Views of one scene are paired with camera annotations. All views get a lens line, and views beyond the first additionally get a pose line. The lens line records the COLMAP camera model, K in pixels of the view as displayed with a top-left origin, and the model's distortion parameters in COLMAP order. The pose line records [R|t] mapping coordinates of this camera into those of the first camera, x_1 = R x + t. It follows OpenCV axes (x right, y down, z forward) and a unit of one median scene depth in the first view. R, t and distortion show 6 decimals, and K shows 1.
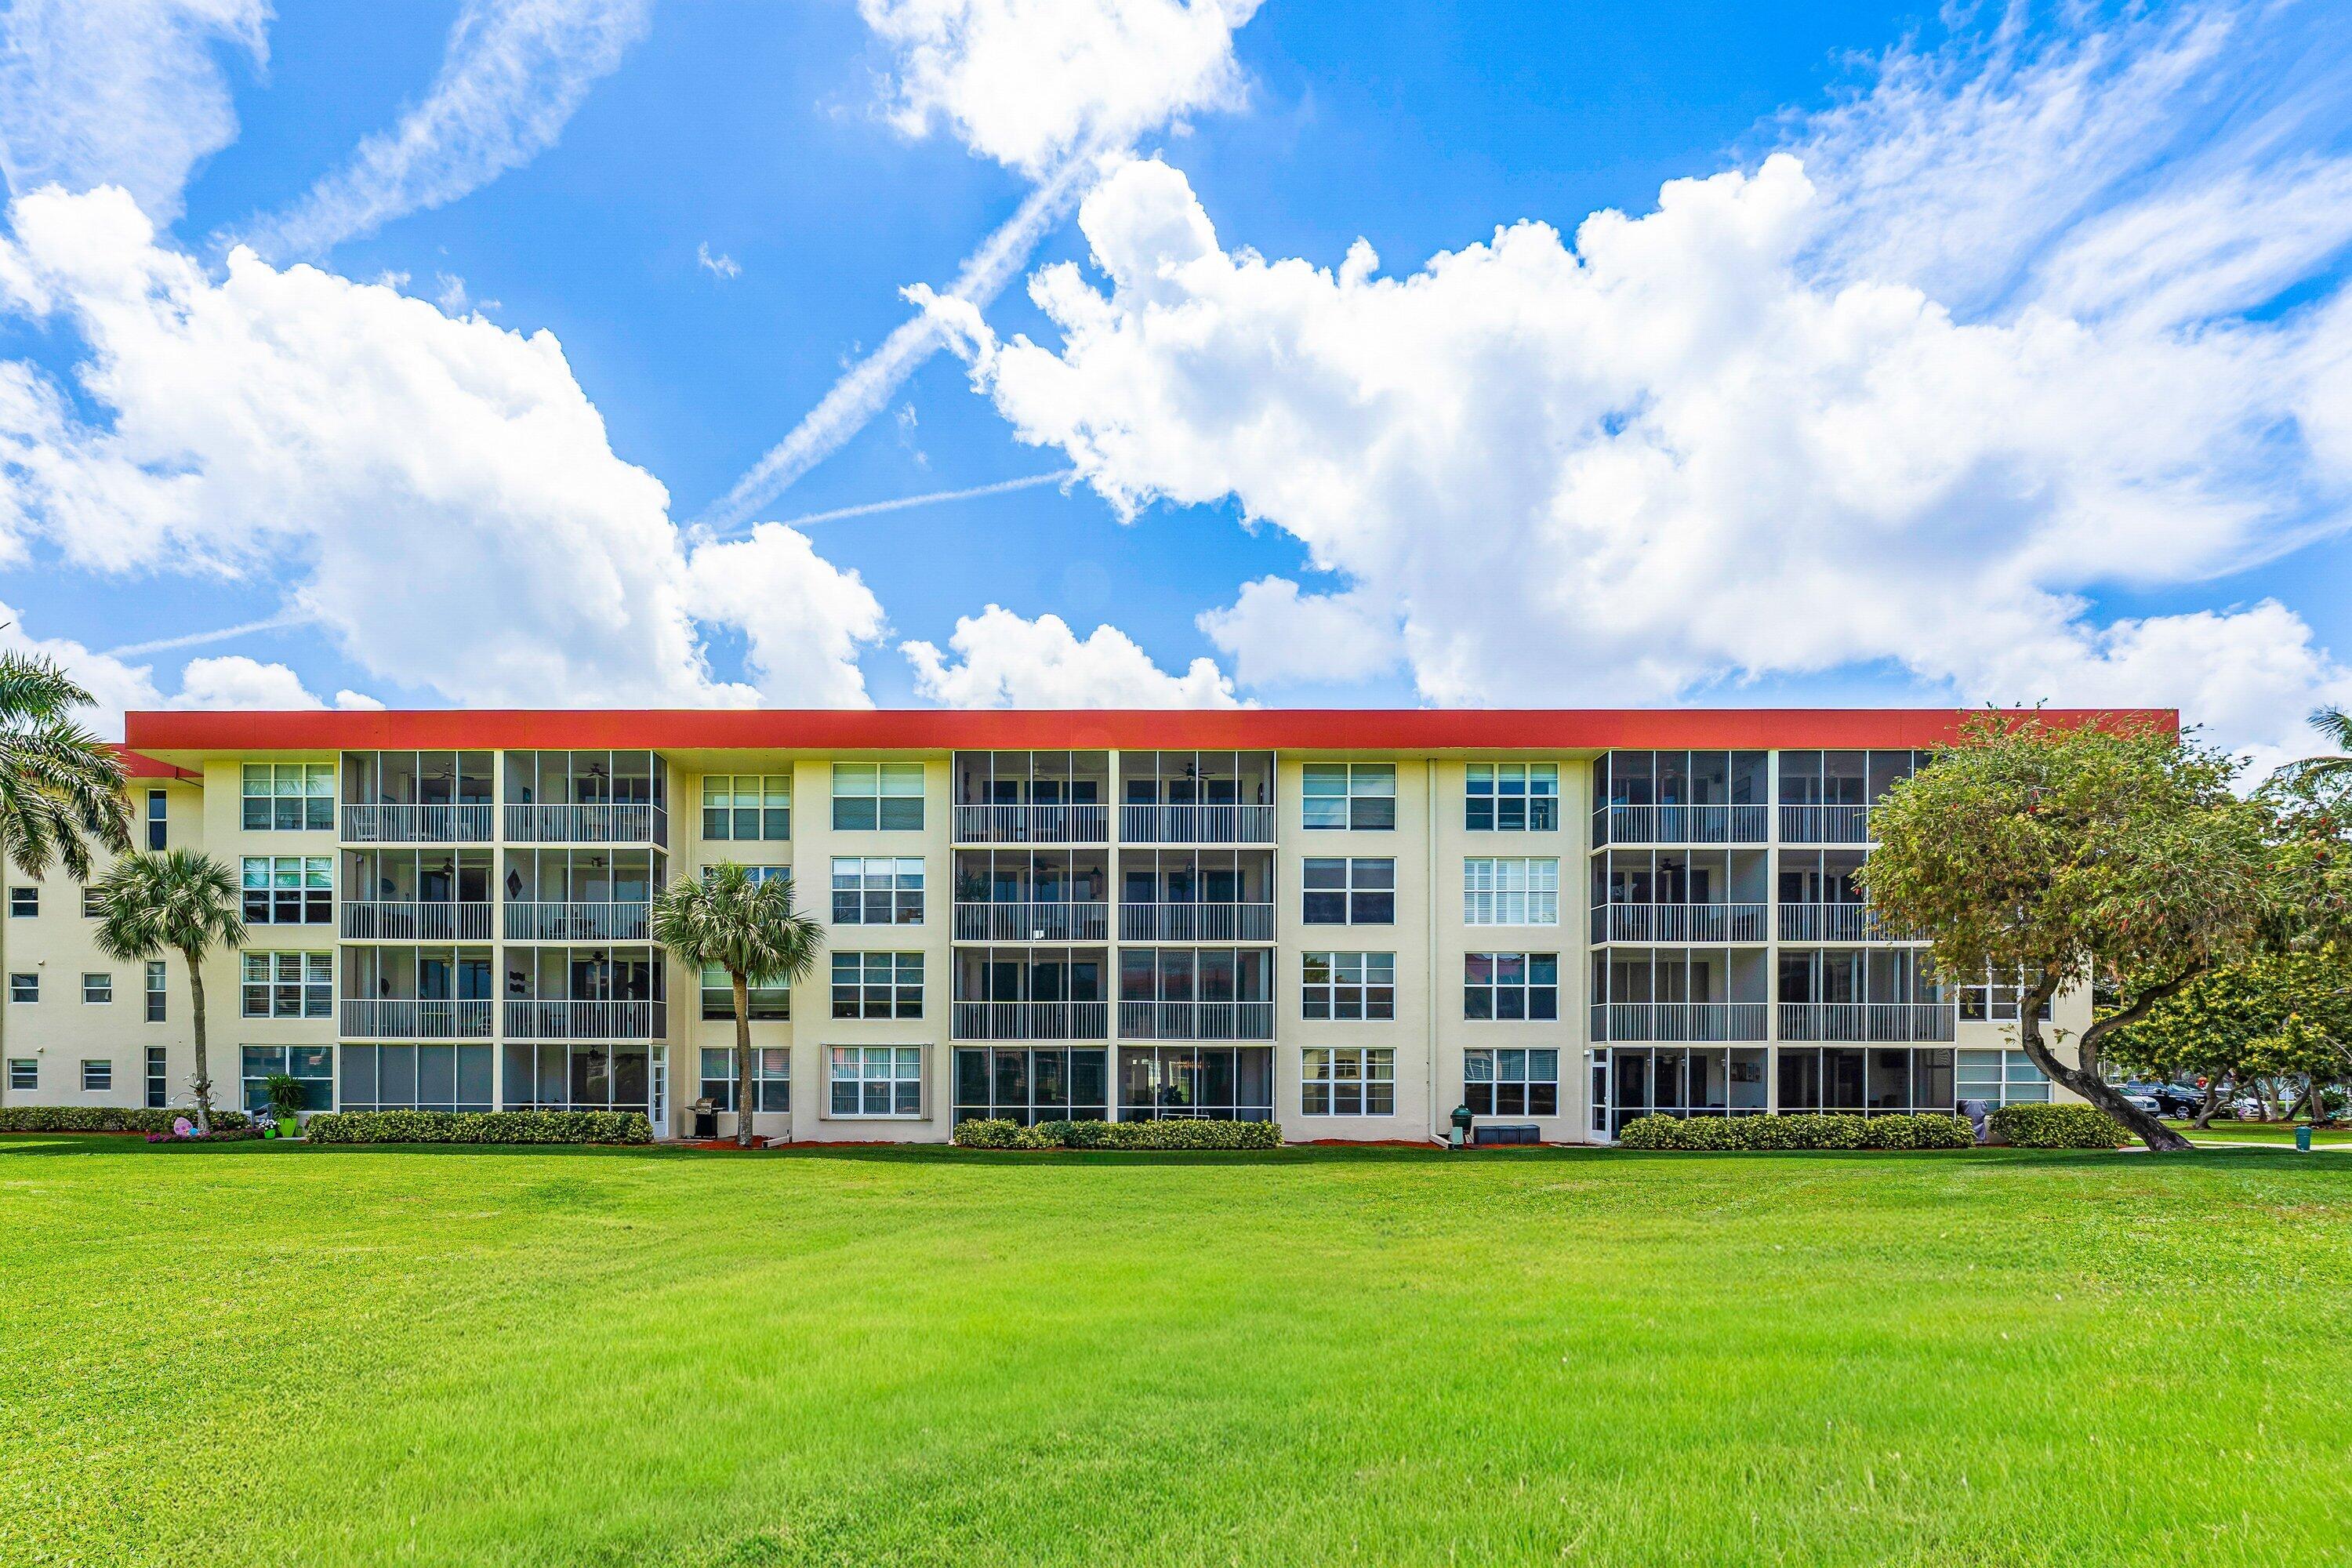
lens RADIAL K [[1862.3, 0, 1177.1], [0, 1862.3, 988.3], [0, 0, 1]] dist [0.008671, 0.002308]
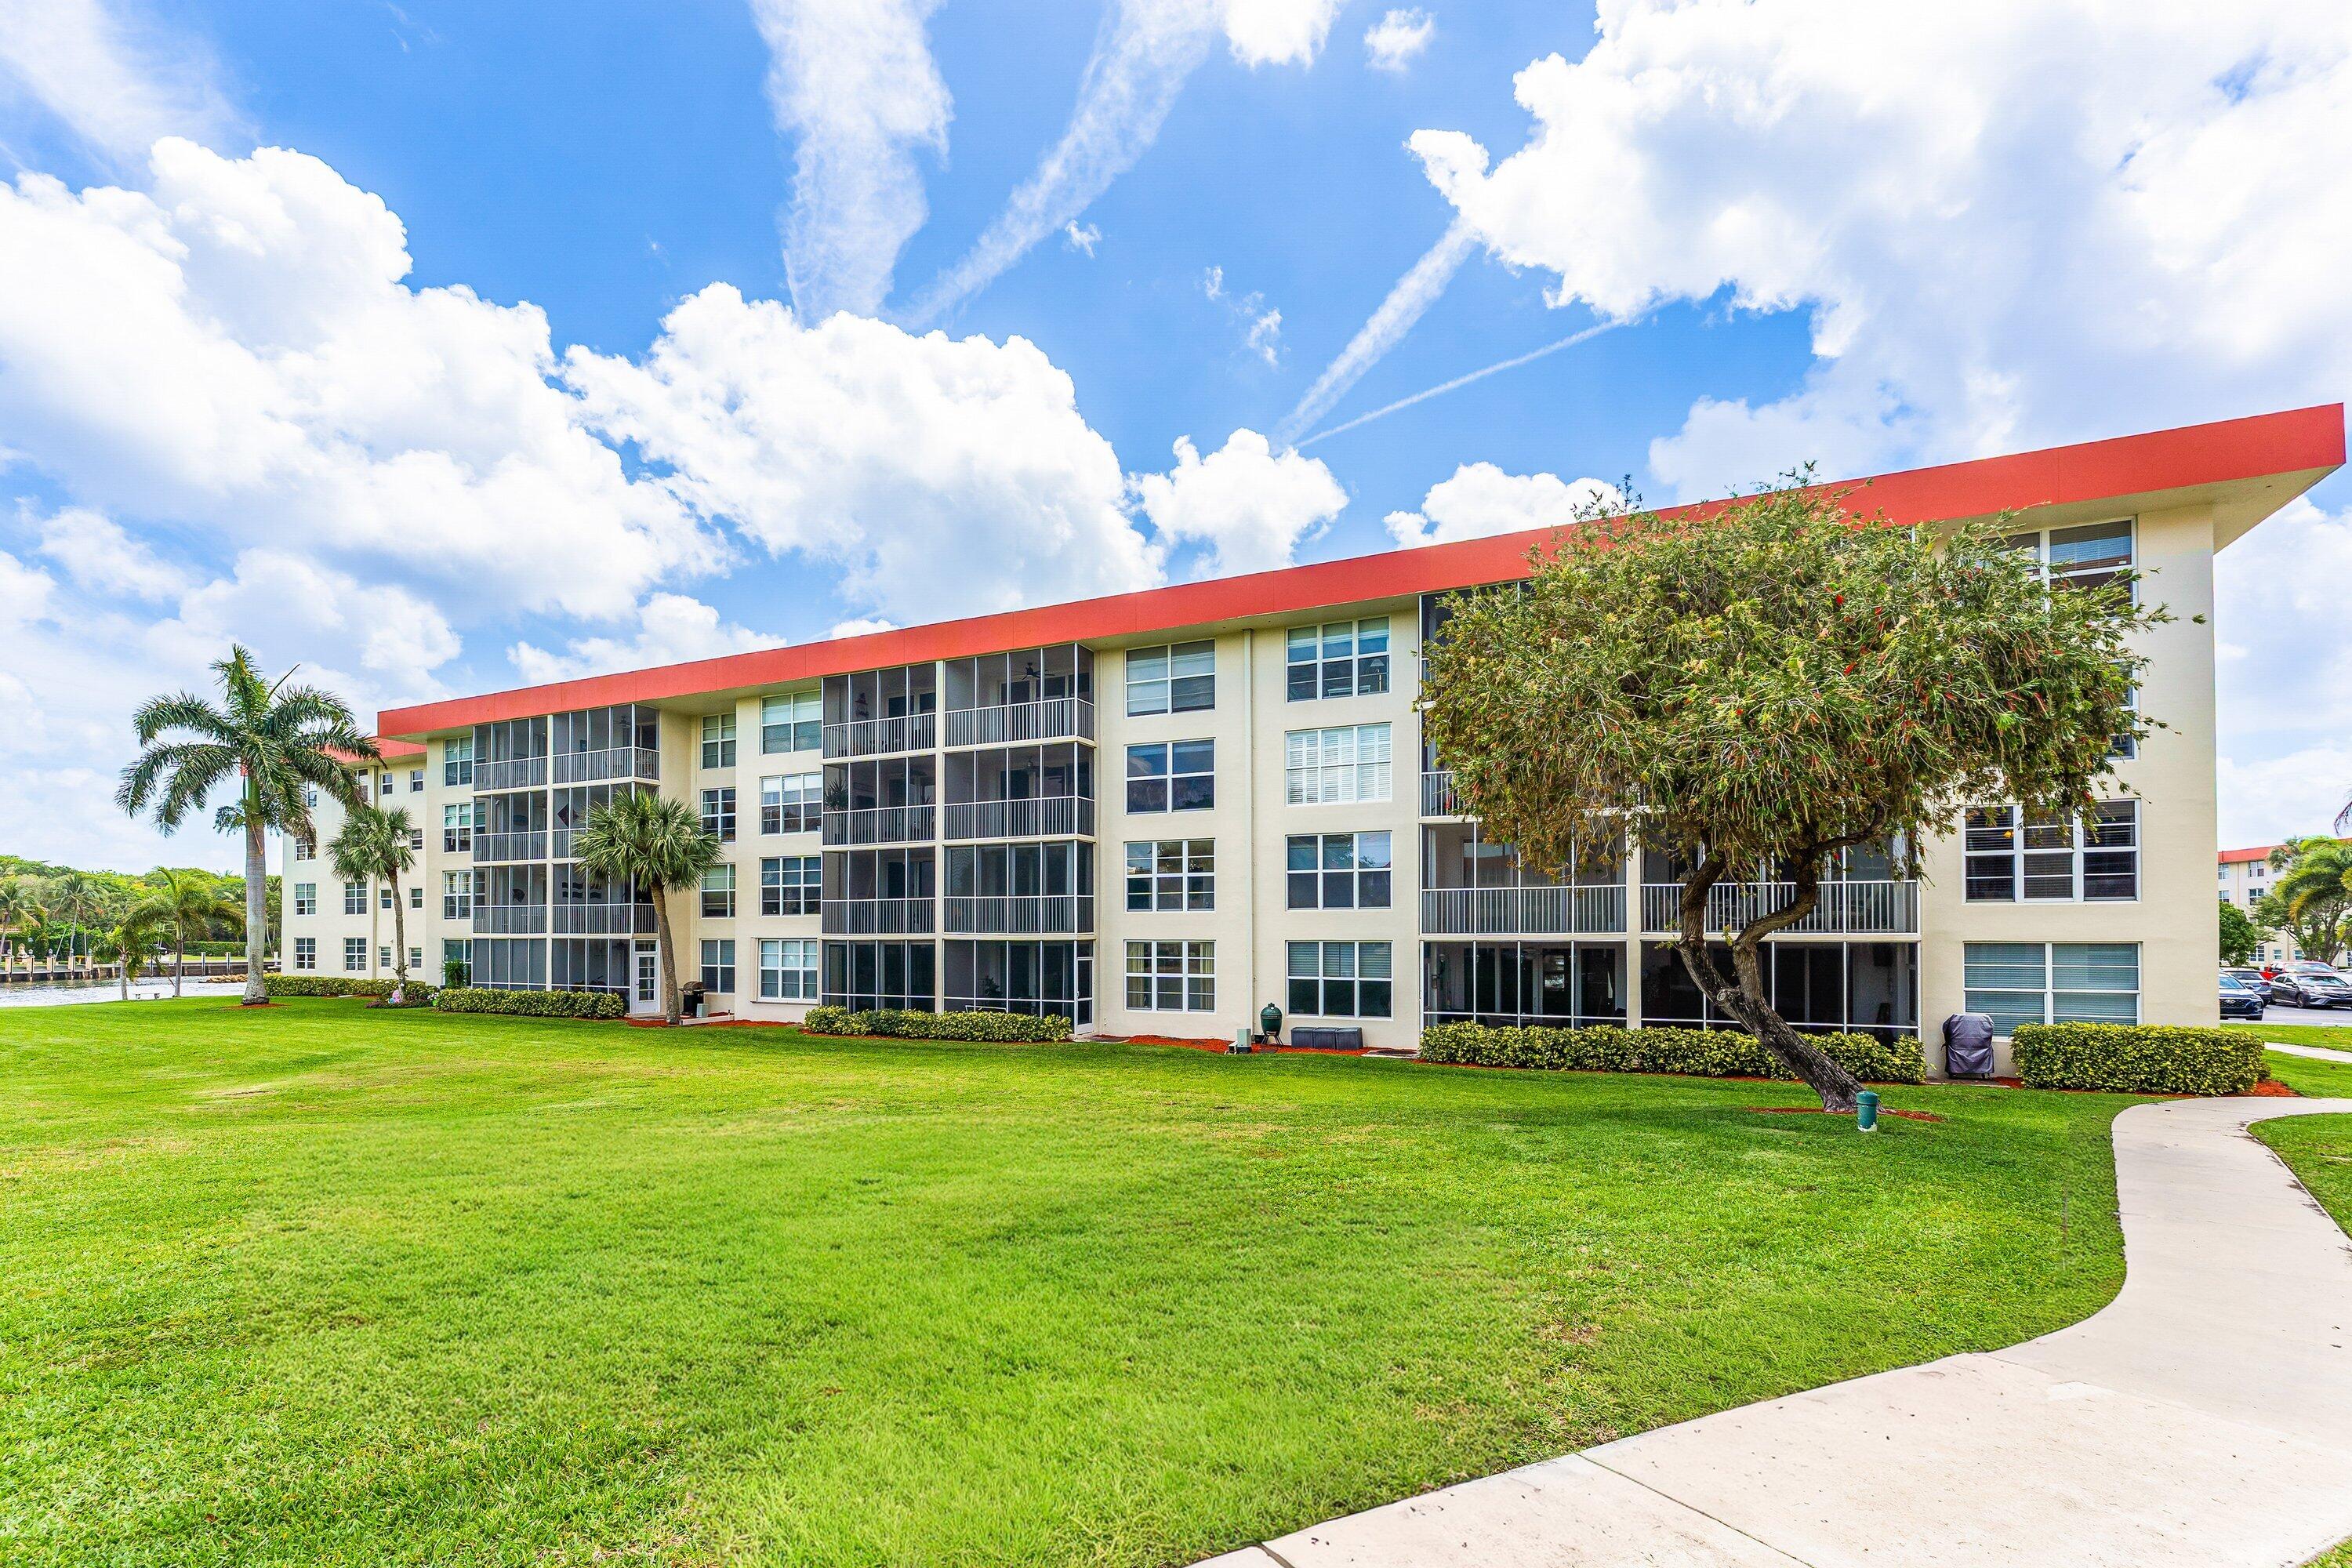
lens RADIAL K [[1784.2, 0, 1176.0], [0, 1784.2, 784.0], [0, 0, 1]] dist [0.040289, -0.037814]
pose [[0.743606, -0.052352, -0.666565, 0.698332], [0.034052, 0.998601, -0.040443, -0.010848], [0.667750, 0.007376, 0.744349, 0.310180]]
